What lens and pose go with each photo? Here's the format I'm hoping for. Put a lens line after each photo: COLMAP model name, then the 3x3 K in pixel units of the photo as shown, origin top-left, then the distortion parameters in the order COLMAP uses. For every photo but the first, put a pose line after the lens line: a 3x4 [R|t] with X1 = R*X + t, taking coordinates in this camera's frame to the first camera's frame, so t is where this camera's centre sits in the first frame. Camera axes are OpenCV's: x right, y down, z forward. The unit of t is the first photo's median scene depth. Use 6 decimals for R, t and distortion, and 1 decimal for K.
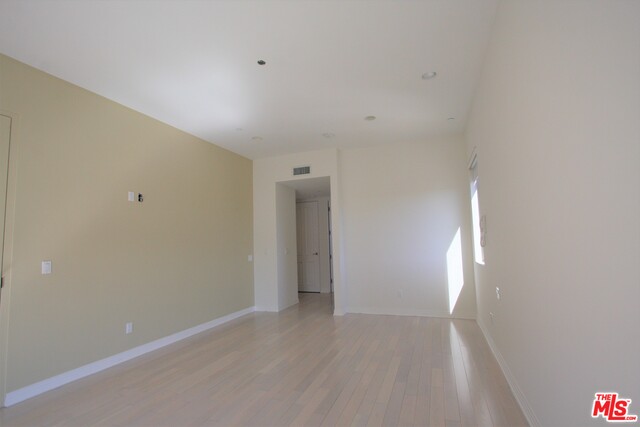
lens RADIAL K [[301.7, 0, 321.8], [0, 301.7, 220.9], [0, 0, 1]] dist [-0.000570, 0.000035]
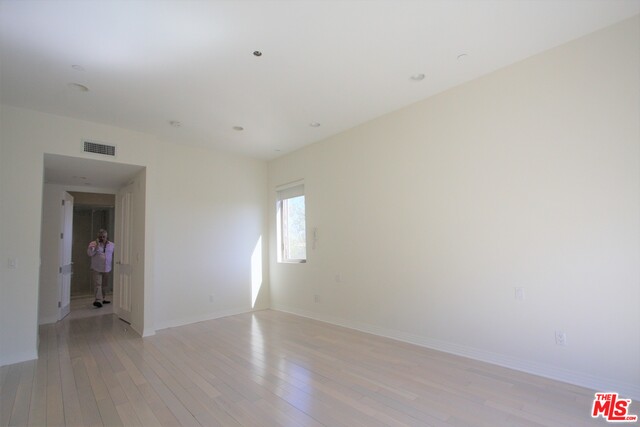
lens RADIAL K [[301.7, 0, 321.8], [0, 301.7, 220.9], [0, 0, 1]] dist [-0.000570, 0.000035]
pose [[0.455340, 0.079677, 0.886745, -0.519338], [-0.056668, 0.996562, -0.060445, 0.023495], [-0.888512, -0.022727, 0.458290, 0.215493]]
